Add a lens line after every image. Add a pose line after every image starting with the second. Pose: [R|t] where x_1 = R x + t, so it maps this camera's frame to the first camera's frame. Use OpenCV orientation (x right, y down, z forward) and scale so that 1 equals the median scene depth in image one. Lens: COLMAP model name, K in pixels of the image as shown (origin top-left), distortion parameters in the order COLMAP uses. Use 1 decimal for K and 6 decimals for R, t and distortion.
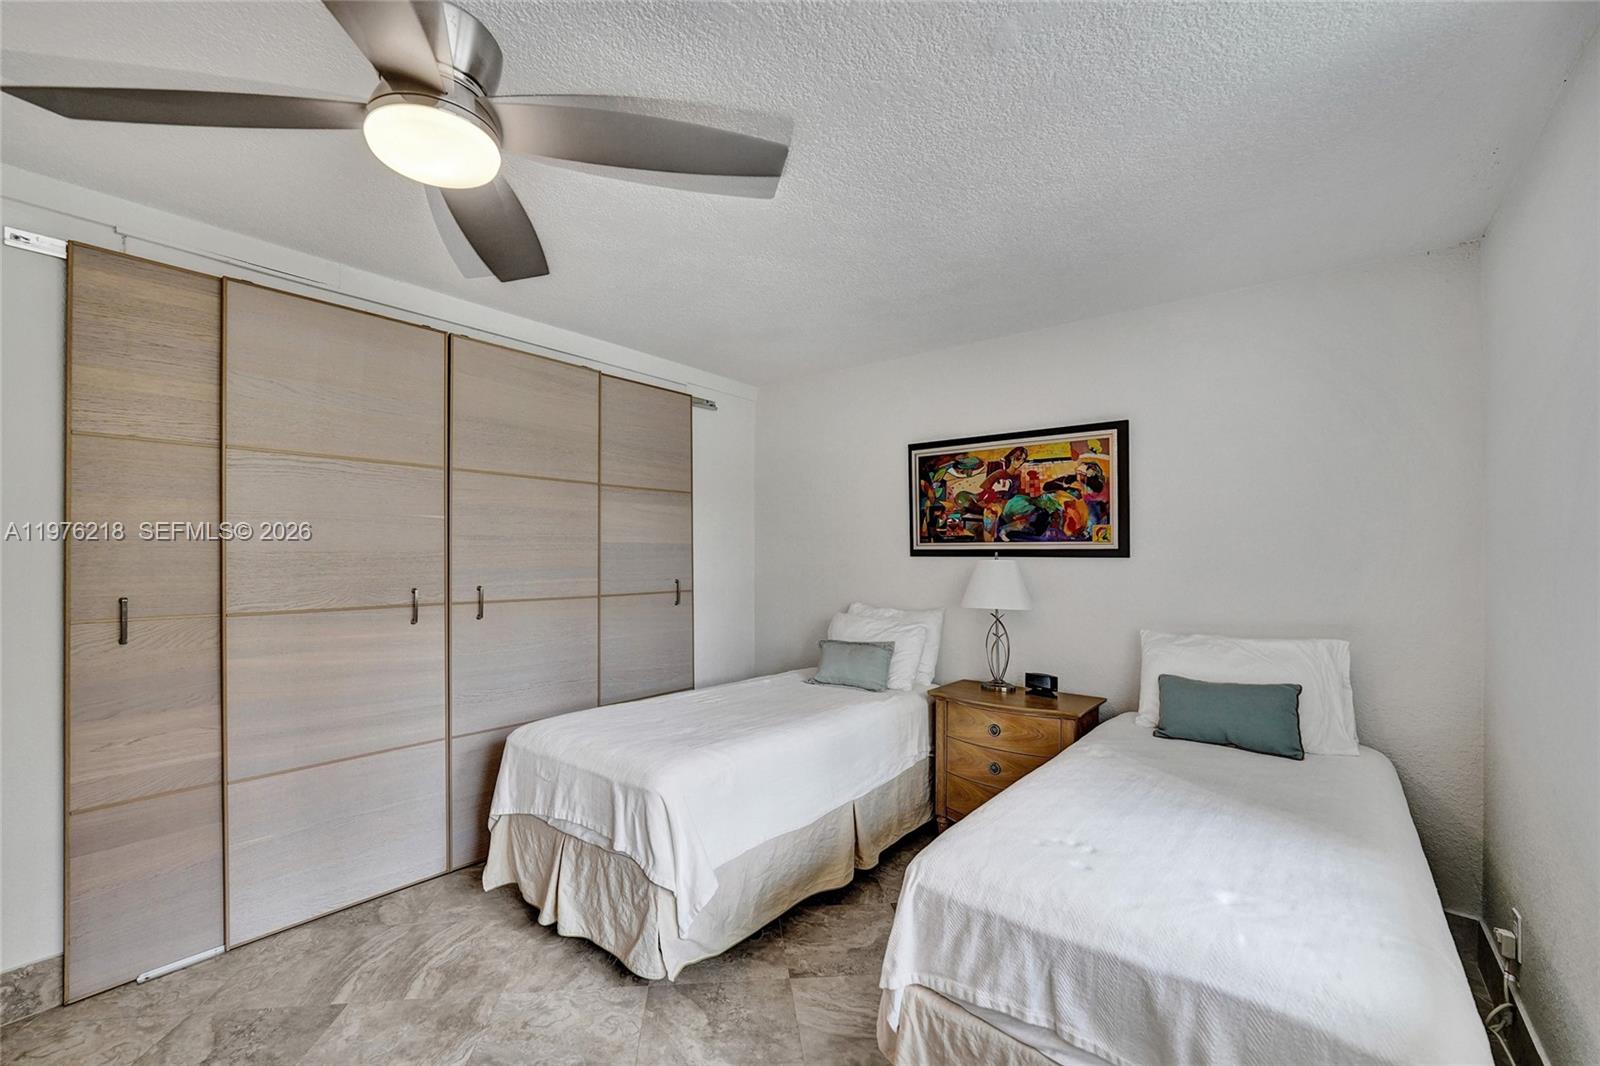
lens RADIAL K [[674.6, 0, 751.6], [0, 674.6, 556.1], [0, 0, 1]] dist [-0.030233, 0.032734]
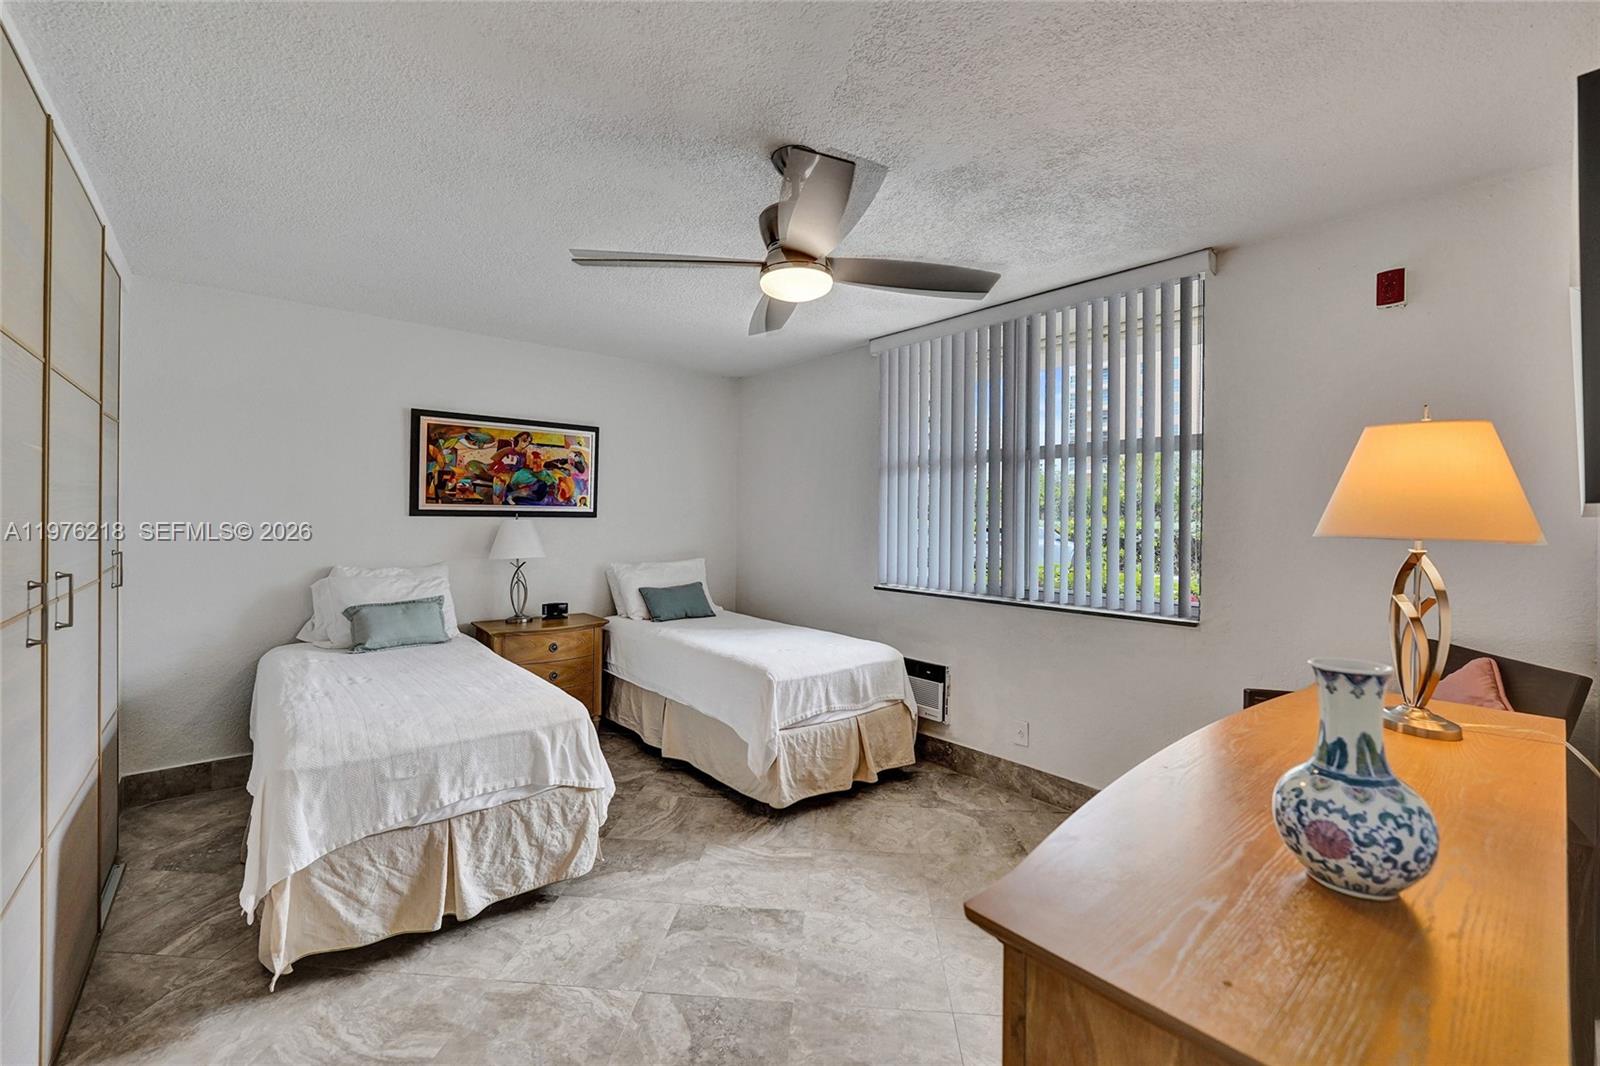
lens RADIAL K [[657.0, 0, 794.0], [0, 657.0, 531.7], [0, 0, 1]] dist [-0.028488, 0.000030]
pose [[0.175007, -0.019203, 0.984380, -0.789438], [-0.006608, 0.999764, 0.020678, 0.000011], [-0.984545, -0.010123, 0.174839, 0.288455]]
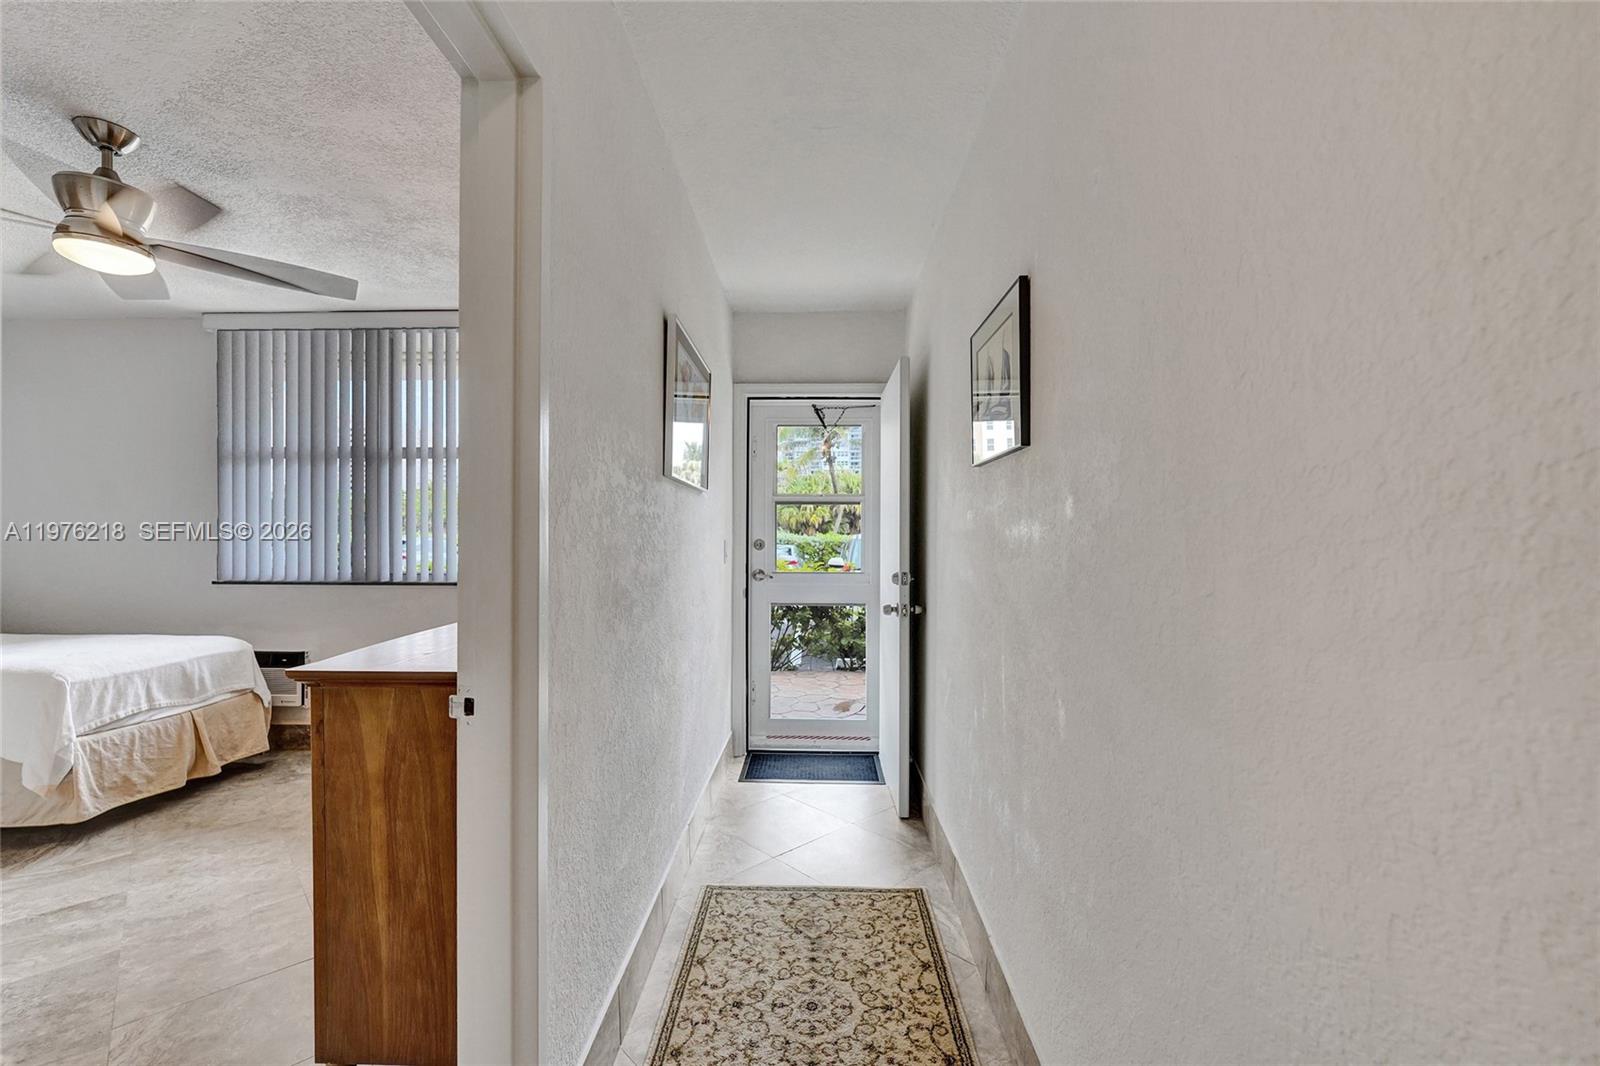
lens RADIAL K [[674.1, 0, 791.6], [0, 674.1, 539.0], [0, 0, 1]] dist [-0.000809, 0.000685]
pose [[-0.612845, -0.003187, 0.790197, -1.106651], [0.000308, 0.999991, 0.004273, 0.048299], [-0.790203, 0.002862, -0.612838, 0.275772]]
